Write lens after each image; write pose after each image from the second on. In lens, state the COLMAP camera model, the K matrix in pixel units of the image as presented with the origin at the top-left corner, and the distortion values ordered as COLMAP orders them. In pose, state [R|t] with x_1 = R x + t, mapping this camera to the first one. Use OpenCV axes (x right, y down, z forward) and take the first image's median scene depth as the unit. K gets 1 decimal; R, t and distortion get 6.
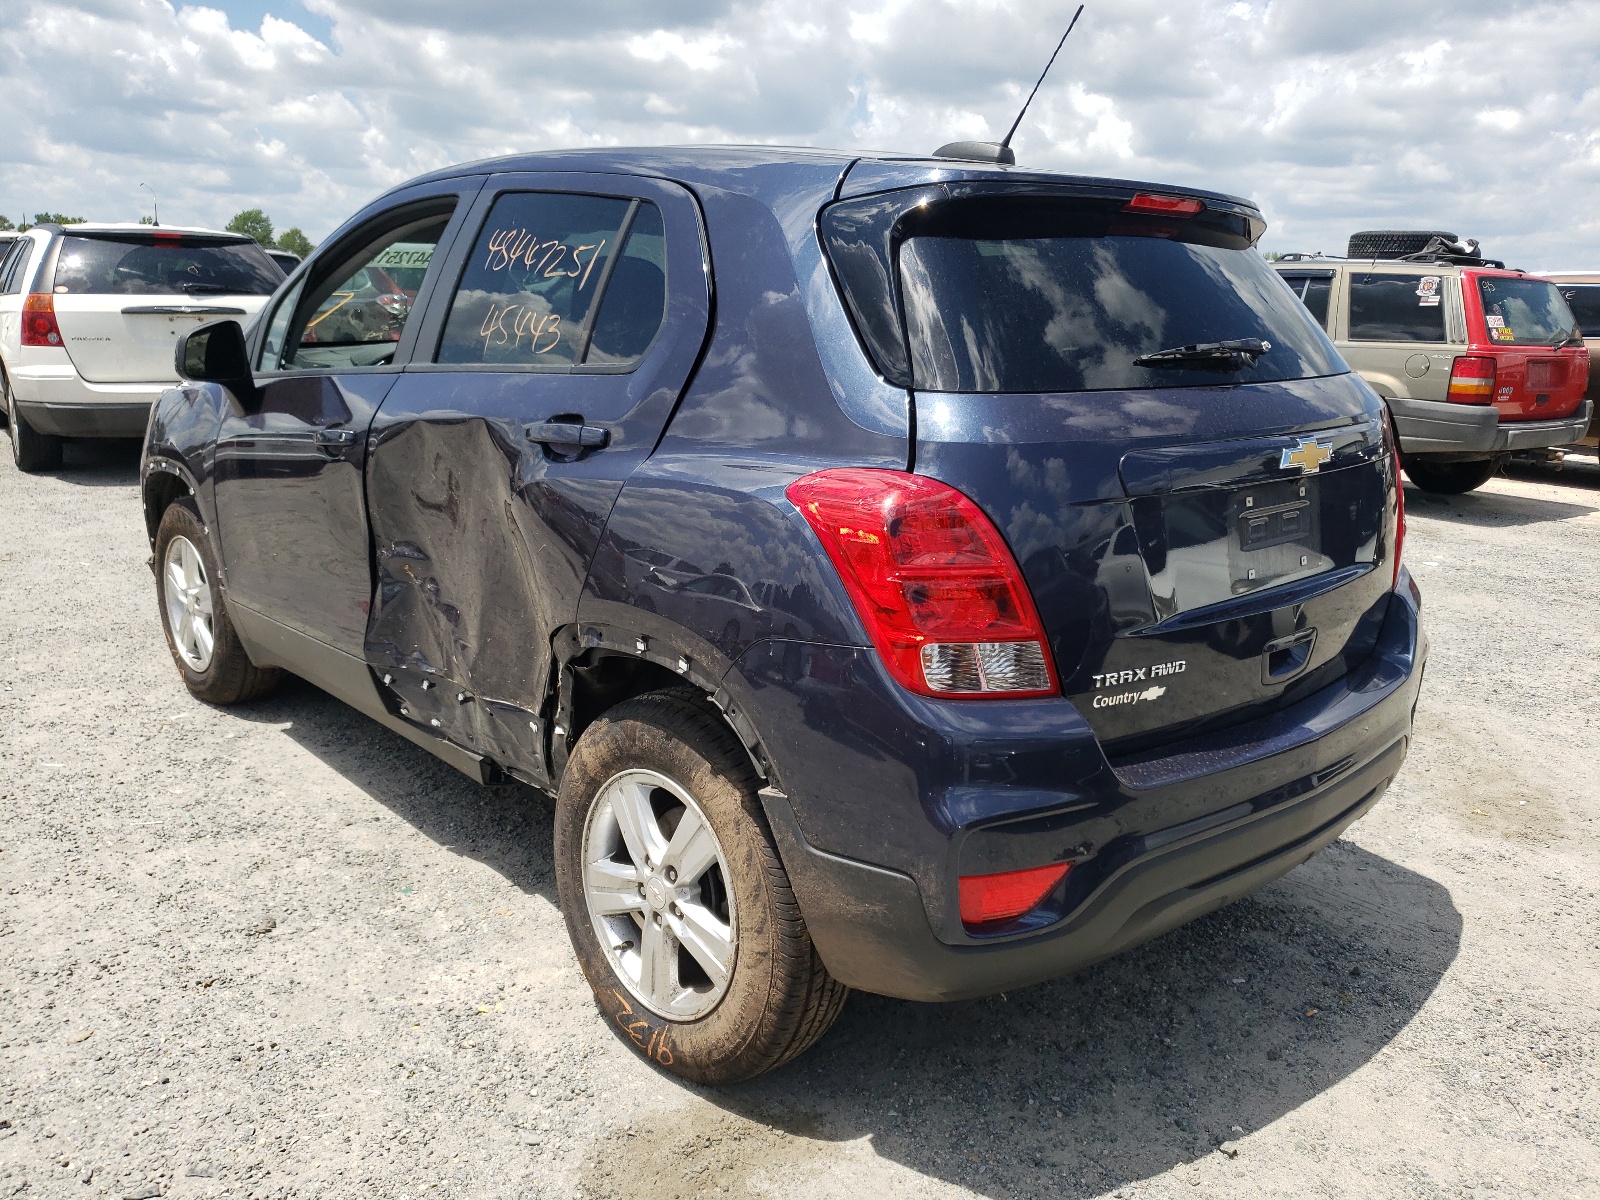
lens RADIAL K [[1215.0, 0, 800.6], [0, 1215.0, 601.2], [0, 0, 1]] dist [0.000535, 0.007058]
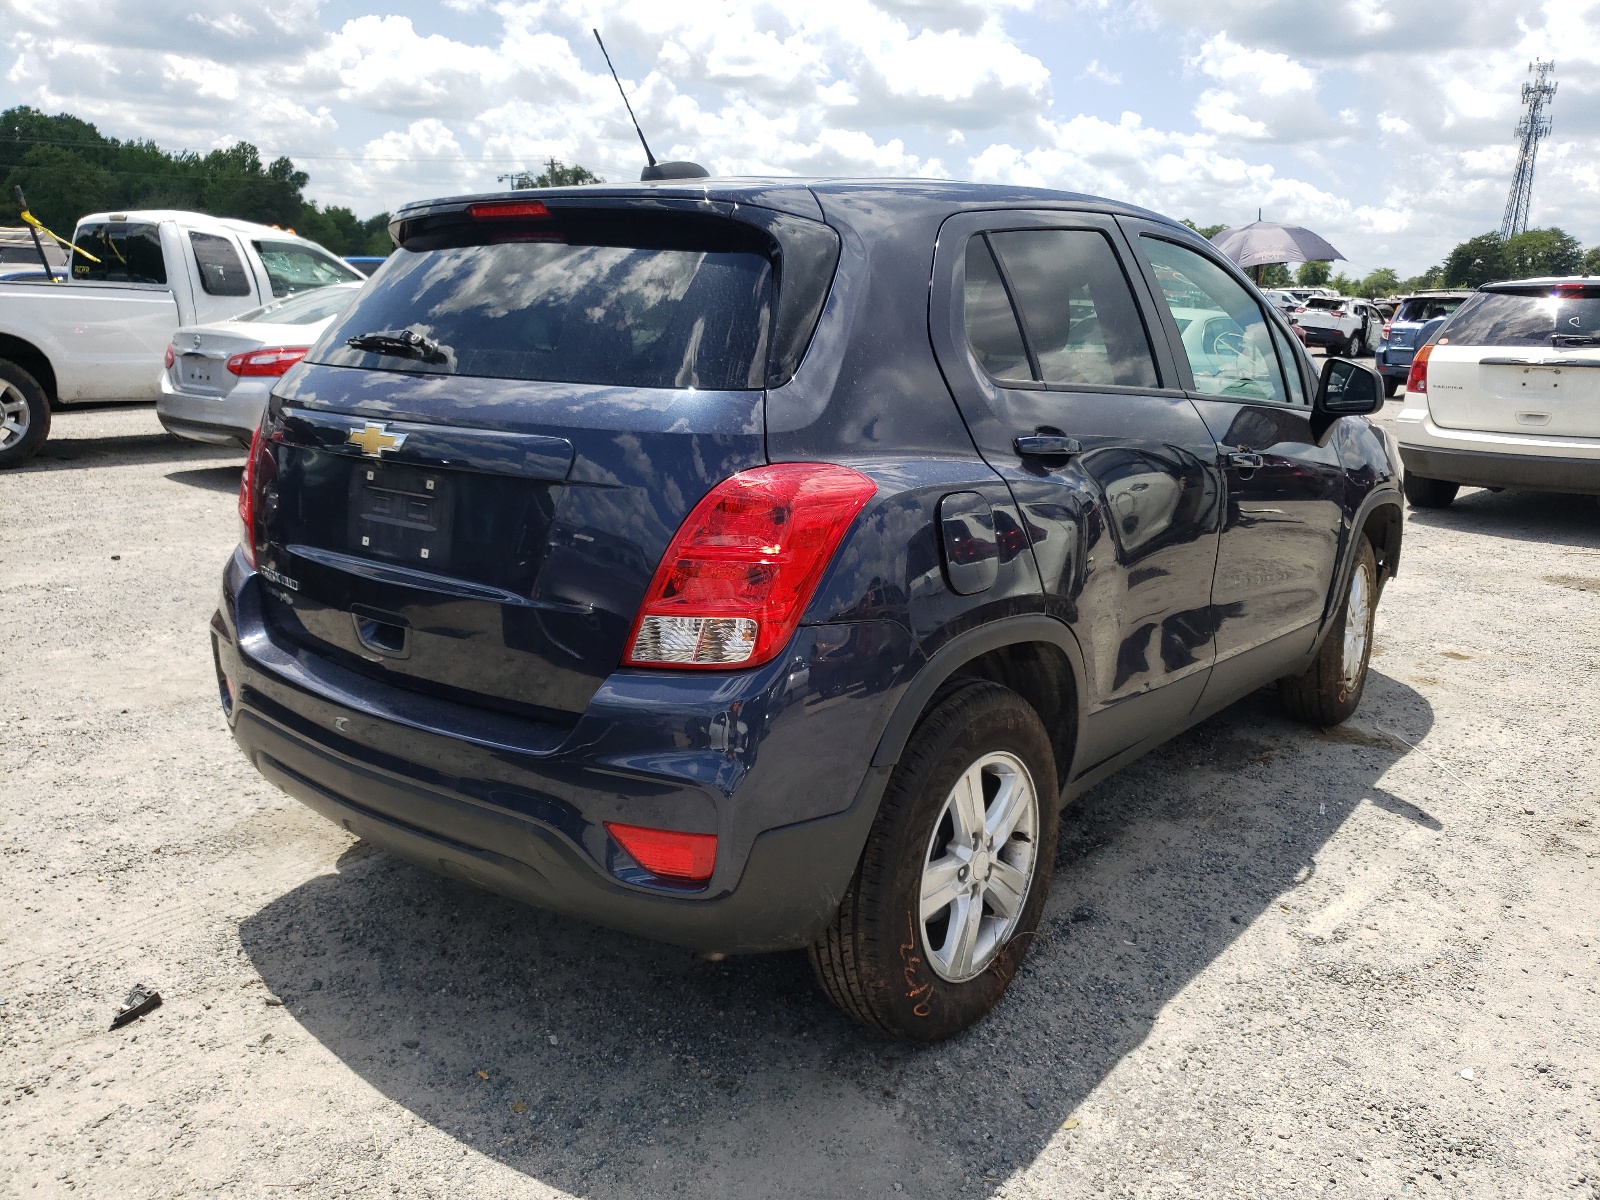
lens RADIAL K [[1215.0, 0, 800.7], [0, 1215.0, 598.9], [0, 0, 1]] dist [0.000535, 0.007058]
pose [[0.200851, 0.200096, -0.958969, 1.329738], [-0.255218, 0.955800, 0.145981, -0.198434], [0.945792, 0.215425, 0.243041, 0.981058]]
